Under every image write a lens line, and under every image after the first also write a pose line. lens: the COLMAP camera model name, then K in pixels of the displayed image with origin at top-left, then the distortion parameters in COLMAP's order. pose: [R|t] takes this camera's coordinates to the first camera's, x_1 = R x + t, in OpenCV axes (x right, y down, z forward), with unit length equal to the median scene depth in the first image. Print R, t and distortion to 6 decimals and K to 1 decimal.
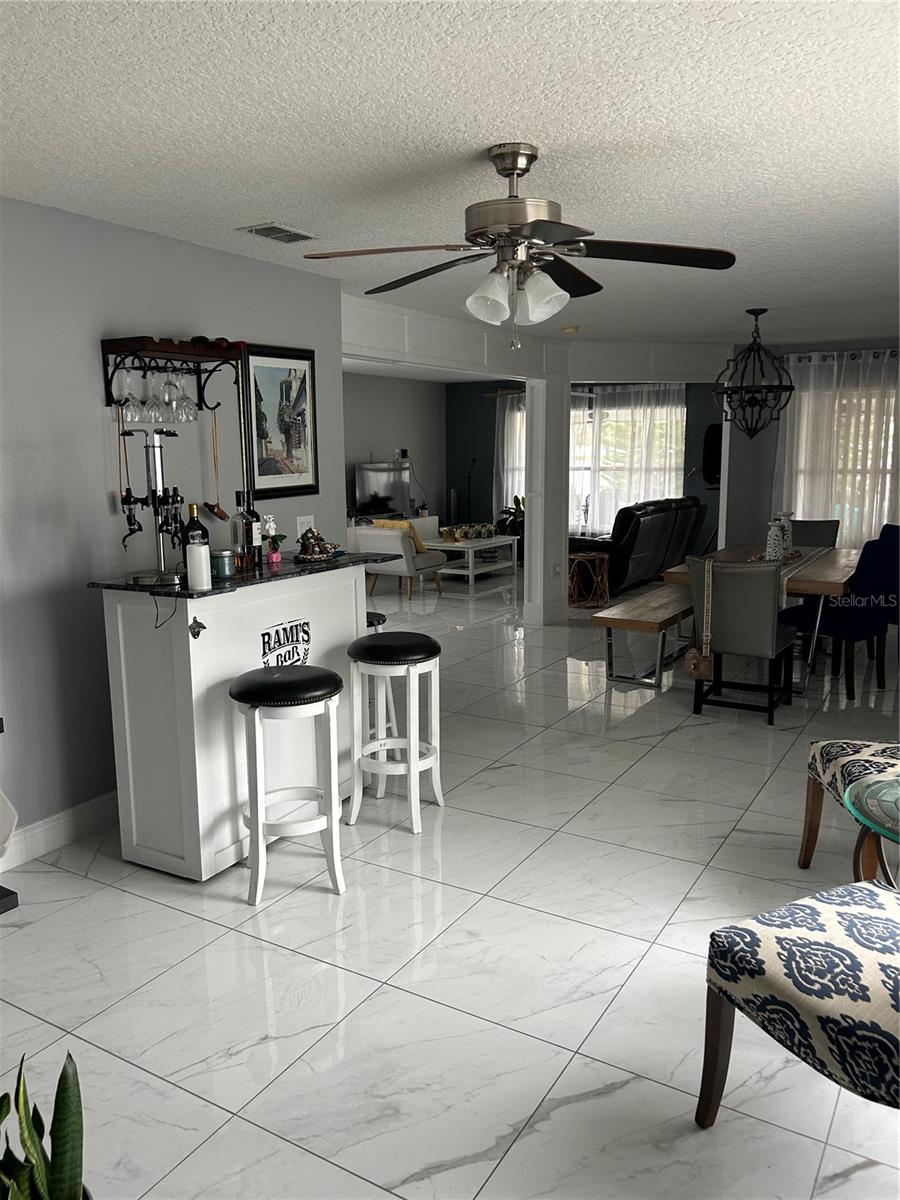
lens RADIAL K [[913.3, 0, 451.2], [0, 913.3, 607.3], [0, 0, 1]] dist [0.050280, -0.049741]
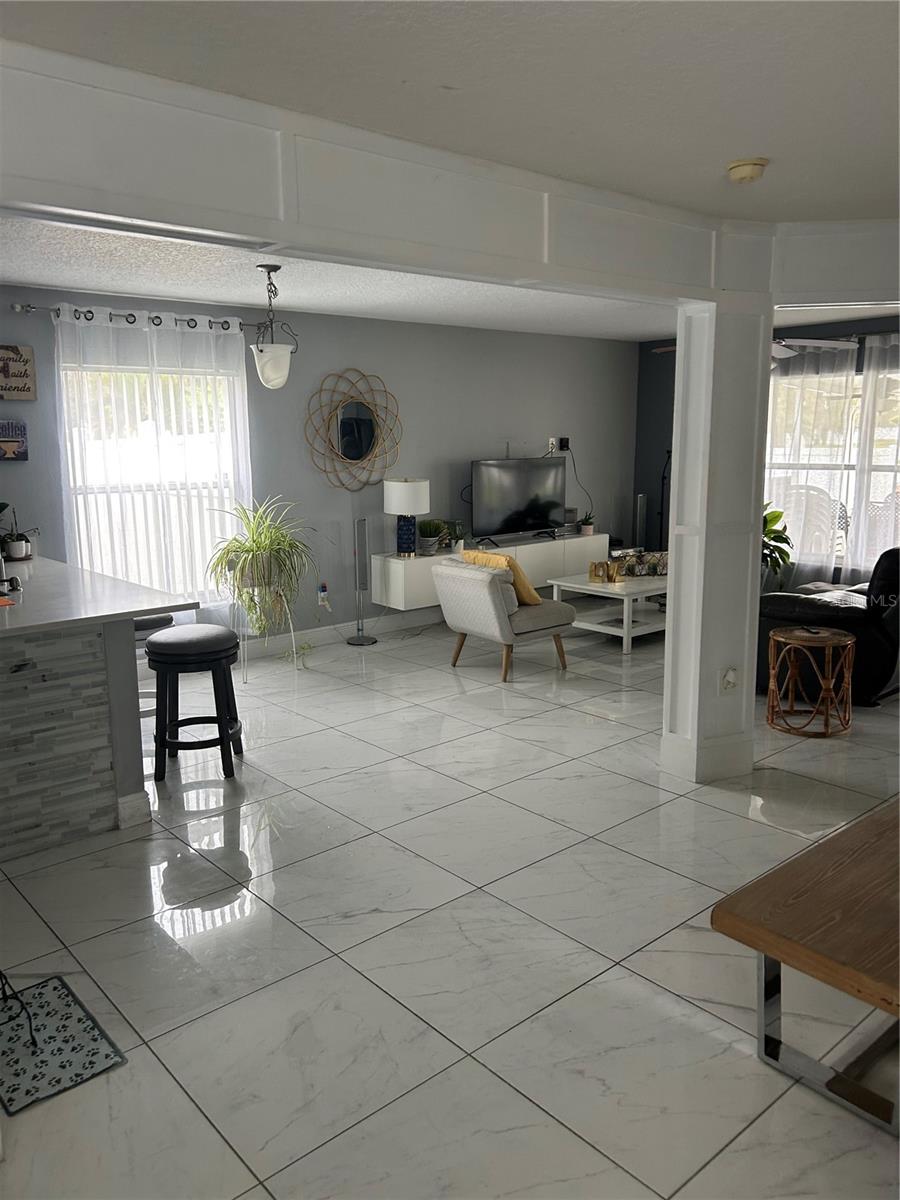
lens RADIAL K [[894.3, 0, 435.7], [0, 894.3, 607.5], [0, 0, 1]] dist [0.031950, -0.003313]
pose [[0.948839, 0.054411, -0.311037, 0.082130], [-0.048767, 0.998474, 0.025901, -0.061186], [0.311971, -0.009407, 0.950045, 0.343947]]
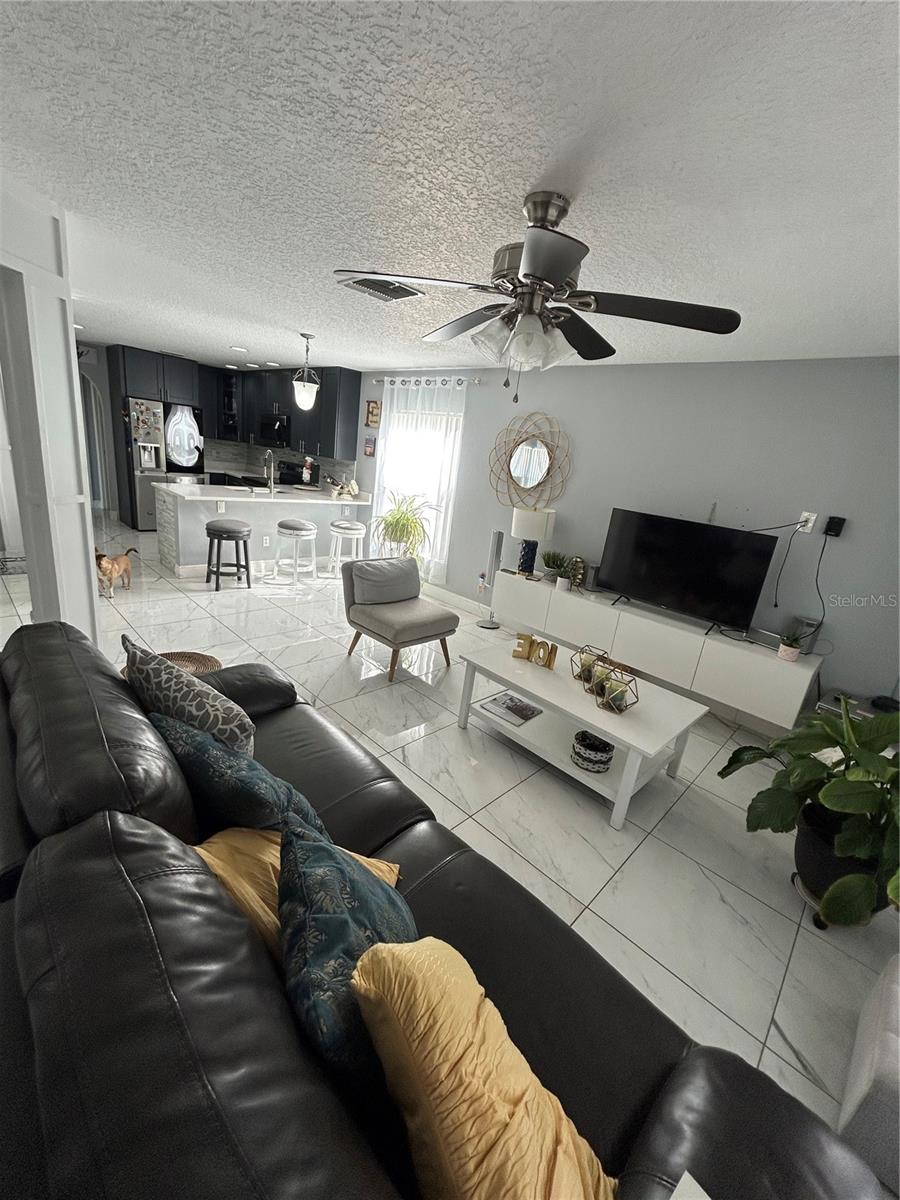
lens RADIAL K [[476.5, 0, 450.0], [0, 476.5, 600.0], [0, 0, 1]] dist [-0.000865, 0.000074]
pose [[-0.215960, 0.269910, -0.938355, 0.251988], [-0.287628, 0.900803, 0.325306, -0.170159], [0.933076, 0.340151, -0.116904, 0.930117]]
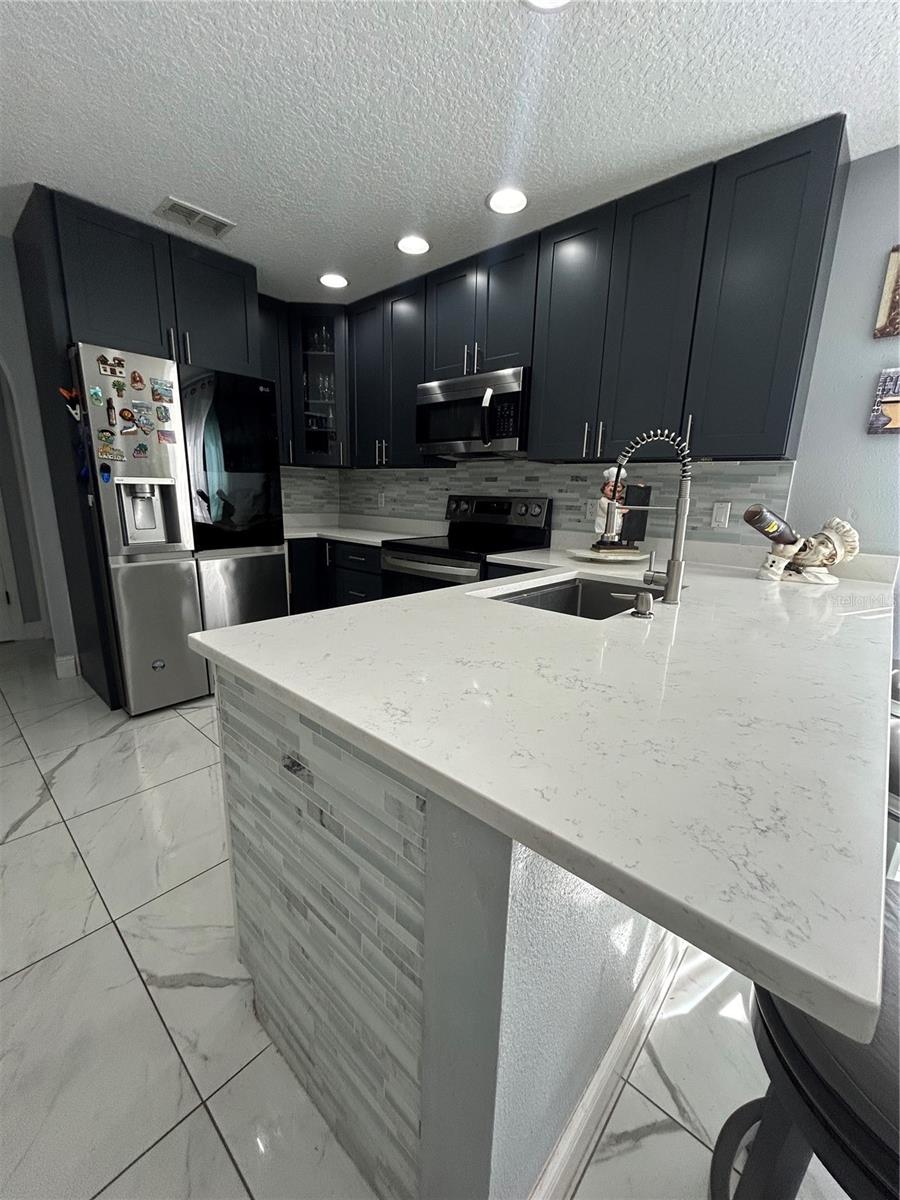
lens RADIAL K [[476.5, 0, 450.0], [0, 476.5, 600.0], [0, 0, 1]] dist [-0.000865, 0.000074]
pose [[-0.173131, 0.221868, -0.959583, -0.087152], [-0.194860, 0.947321, 0.254190, -0.073002], [0.965430, 0.230992, -0.120777, 0.611228]]
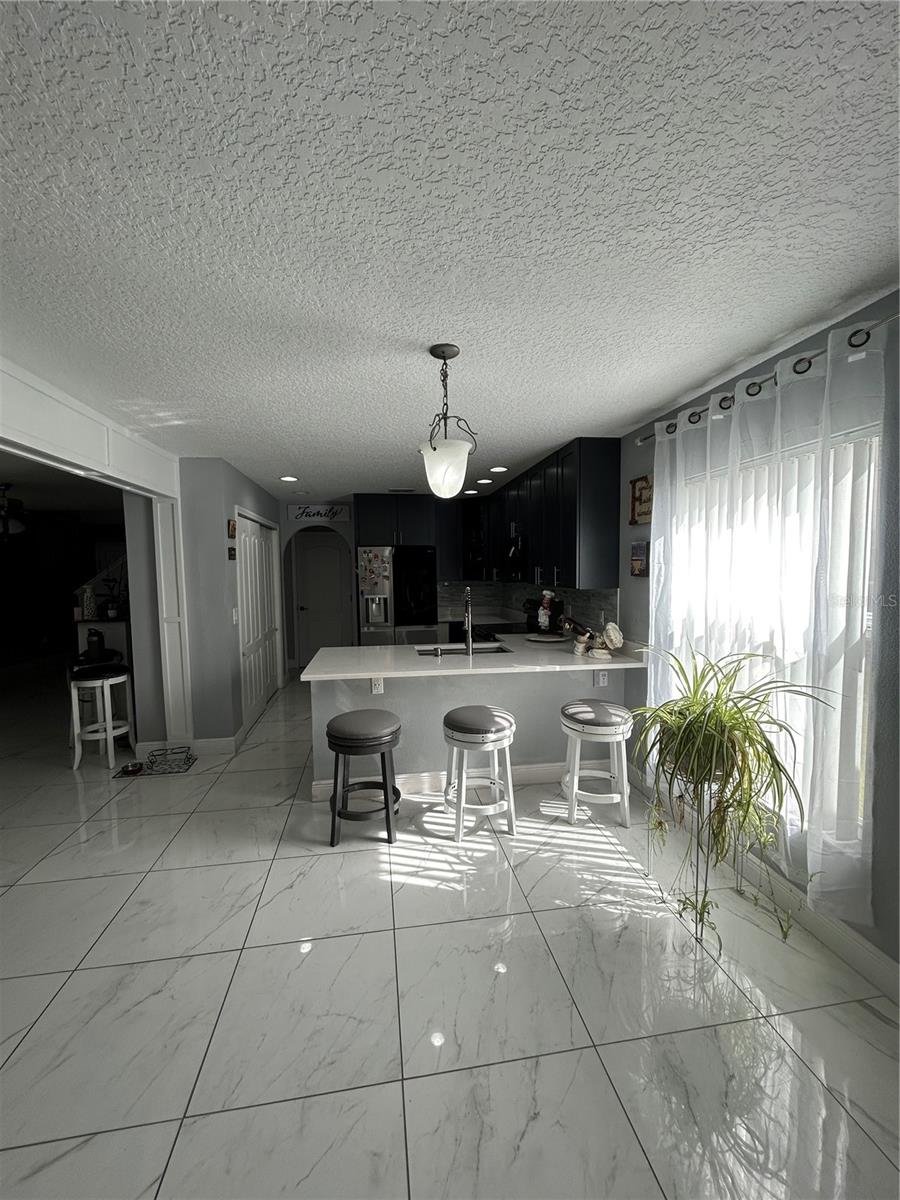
lens RADIAL K [[482.6, 0, 450.0], [0, 482.6, 600.0], [0, 0, 1]] dist [0.001375, -0.000248]
pose [[-0.758768, 0.061917, -0.648411, -0.006276], [-0.092989, 0.974978, 0.201916, -0.149200], [0.644689, 0.213503, -0.734025, 0.867466]]
